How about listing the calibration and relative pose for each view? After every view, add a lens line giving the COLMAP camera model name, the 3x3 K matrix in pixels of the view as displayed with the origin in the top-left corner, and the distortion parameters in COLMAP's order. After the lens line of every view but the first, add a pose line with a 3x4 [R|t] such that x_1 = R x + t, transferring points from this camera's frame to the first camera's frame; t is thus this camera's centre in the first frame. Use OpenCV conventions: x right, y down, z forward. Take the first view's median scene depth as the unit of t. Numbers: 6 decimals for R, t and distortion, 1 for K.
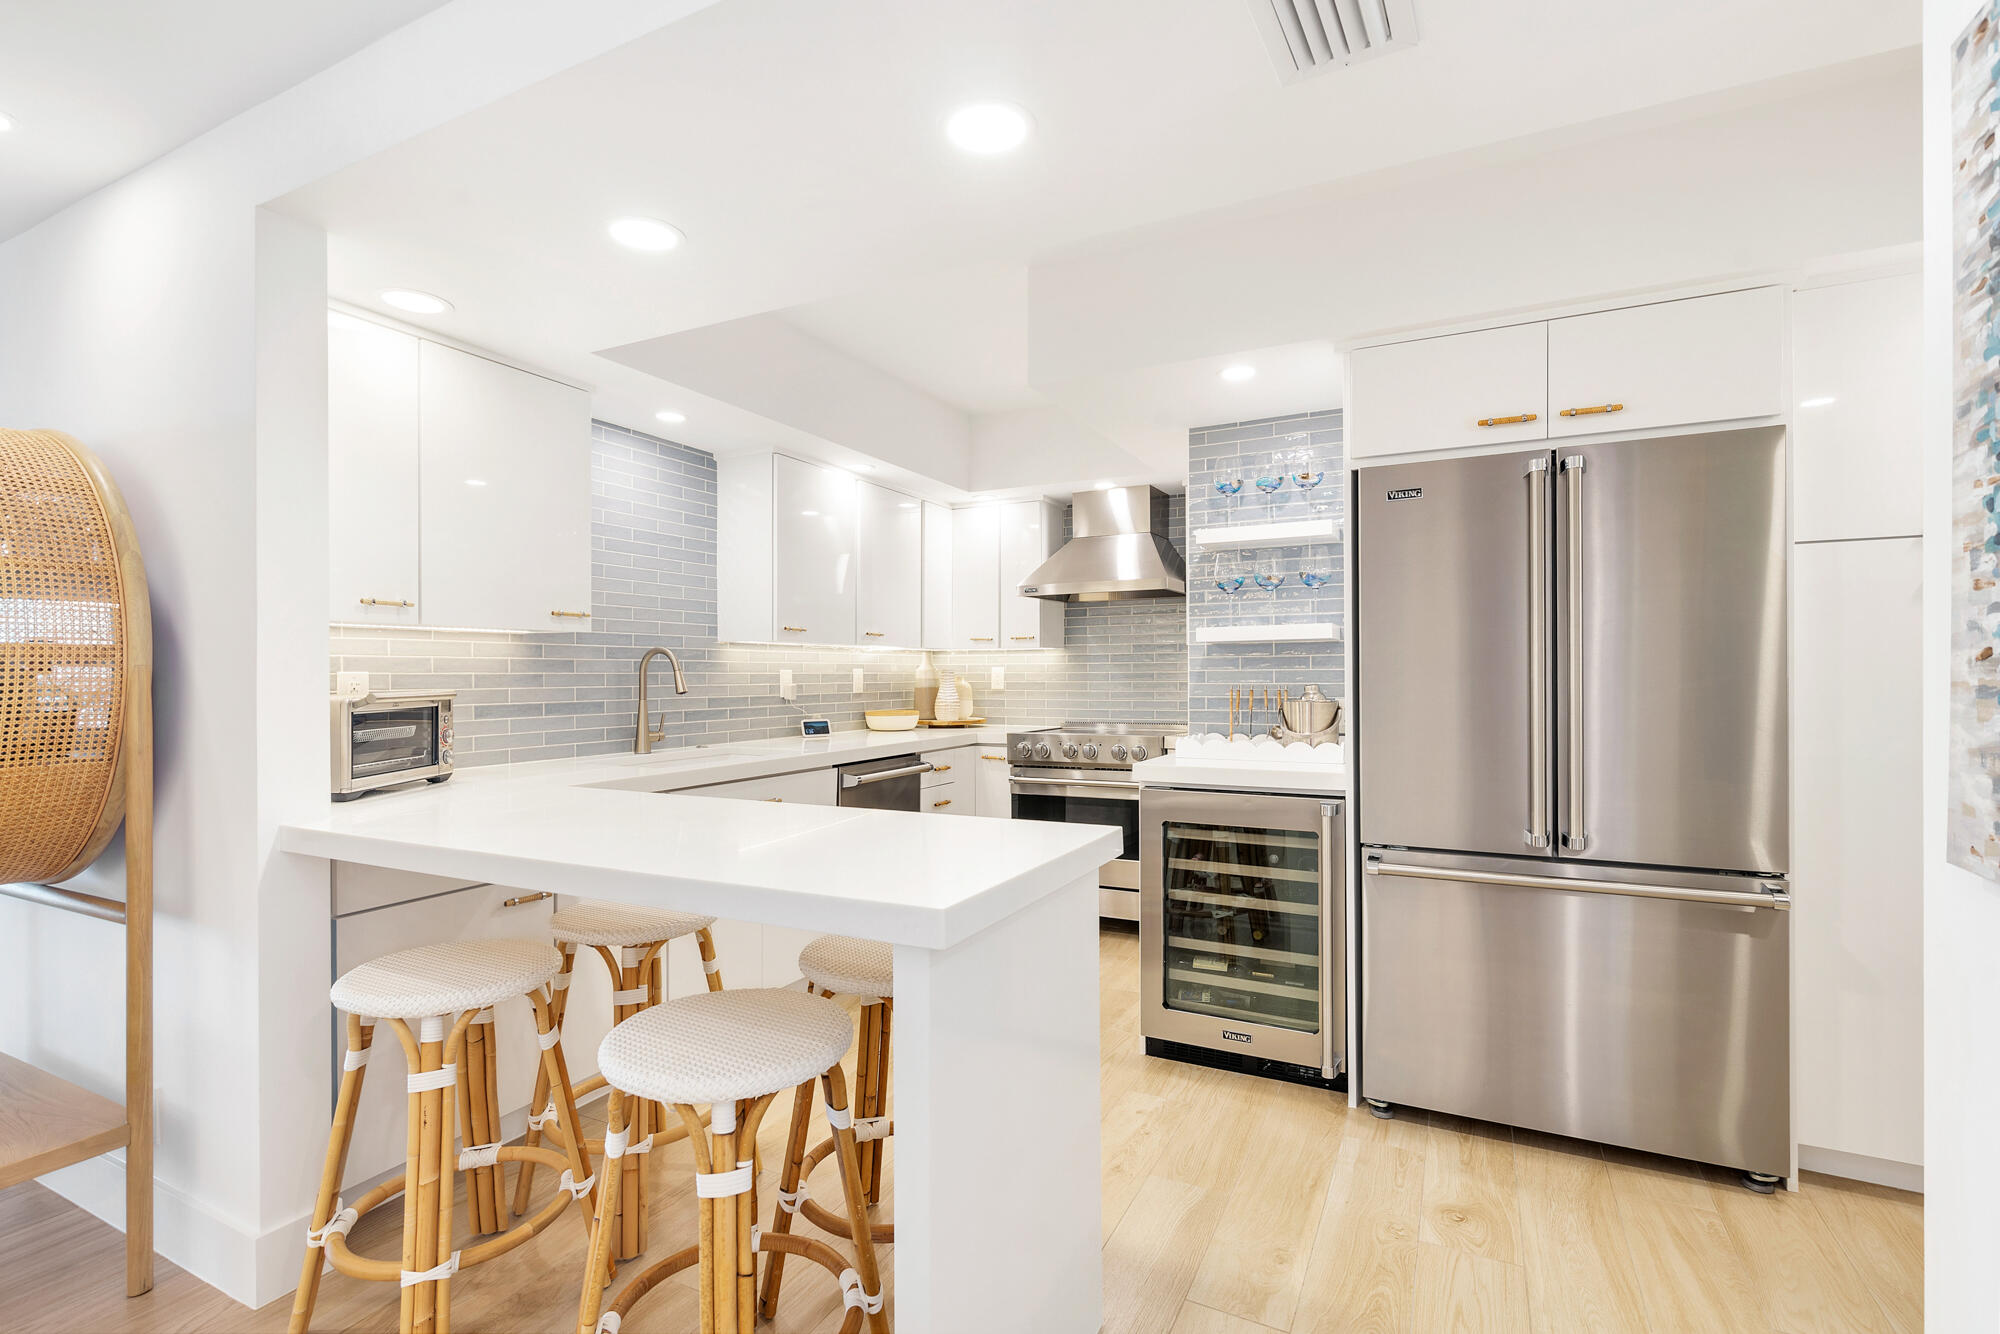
lens RADIAL K [[921.1, 0, 1003.6], [0, 921.1, 670.4], [0, 0, 1]] dist [-0.002603, -0.001583]
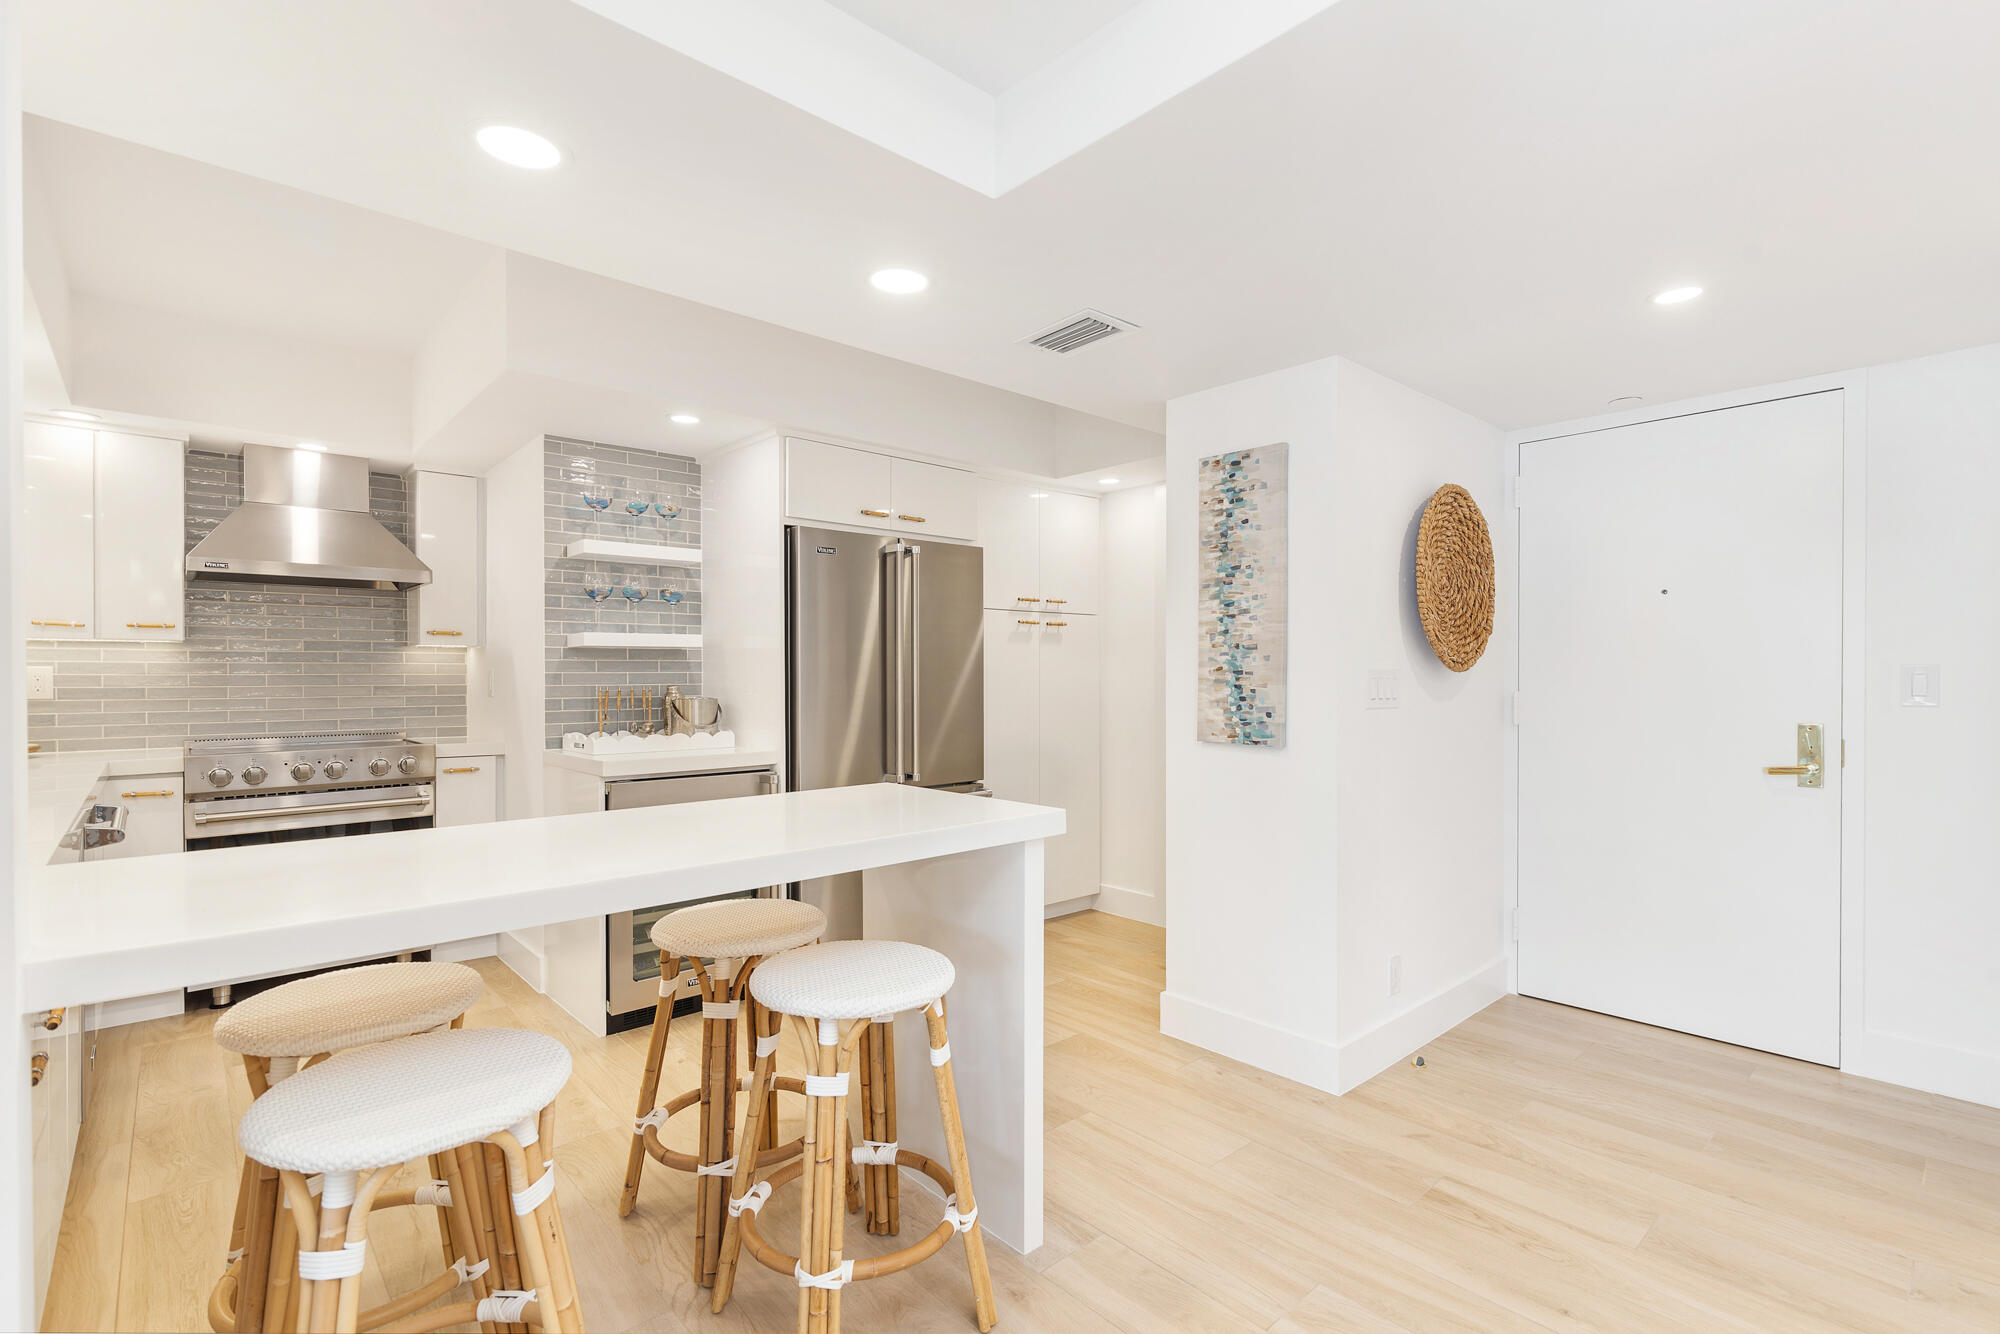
lens RADIAL K [[921.1, 0, 1010.4], [0, 921.1, 675.3], [0, 0, 1]] dist [-0.002603, -0.001583]
pose [[0.349198, 0.003426, 0.937043, -0.521443], [-0.003193, 0.999992, -0.002466, 0.003391], [-0.937043, -0.002130, 0.349206, 0.147706]]
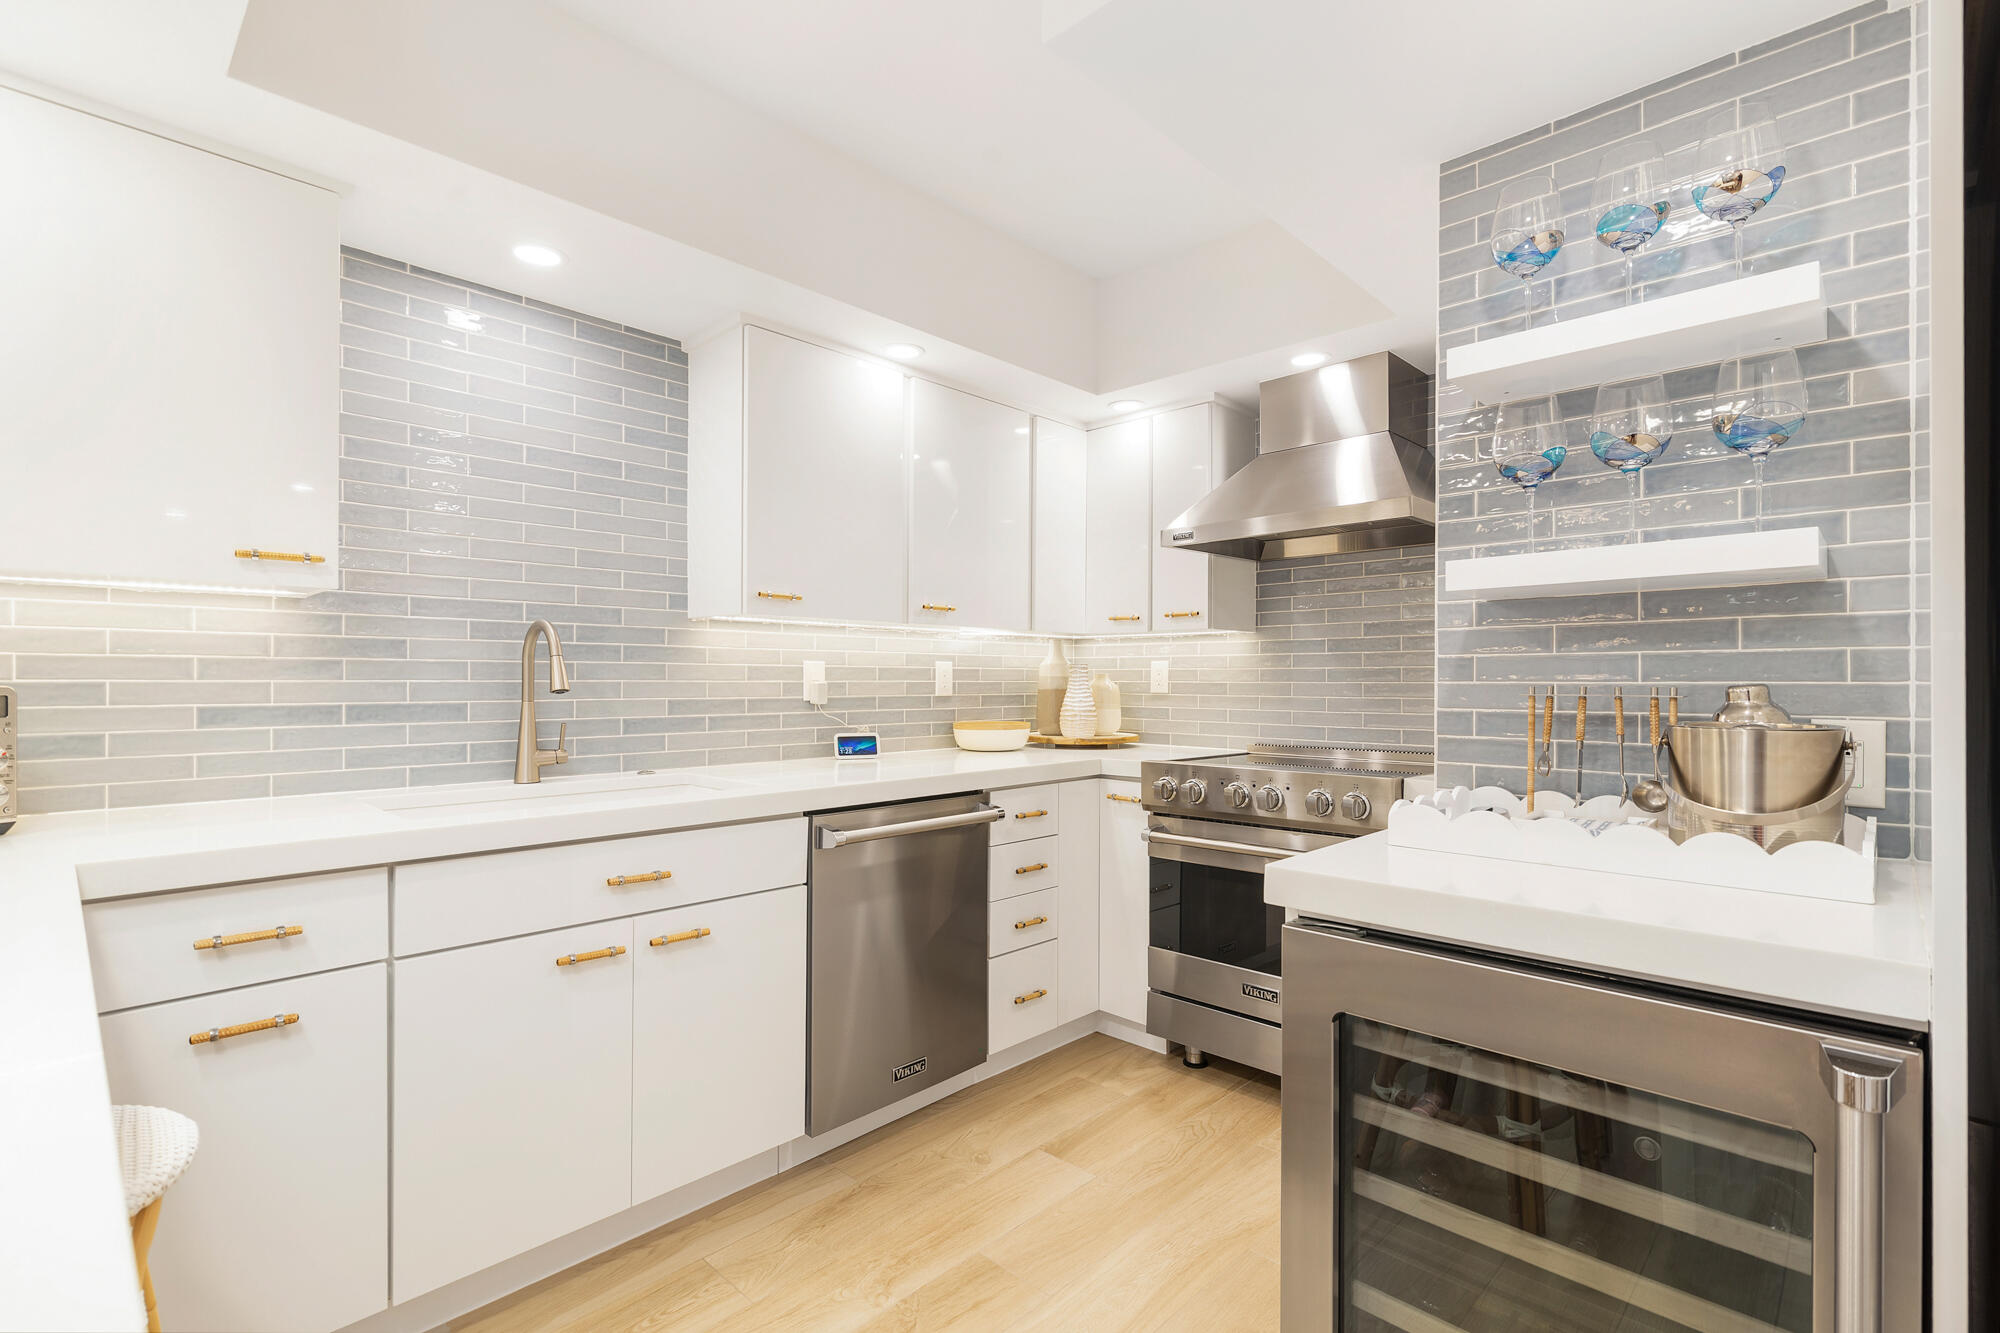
lens RADIAL K [[921.1, 0, 997.6], [0, 921.1, 678.4], [0, 0, 1]] dist [-0.002603, -0.001583]
pose [[0.954669, 0.005313, -0.297622, 0.112407], [-0.004377, 0.999983, 0.003811, 0.010194], [0.297637, -0.002335, 0.954676, 0.419748]]
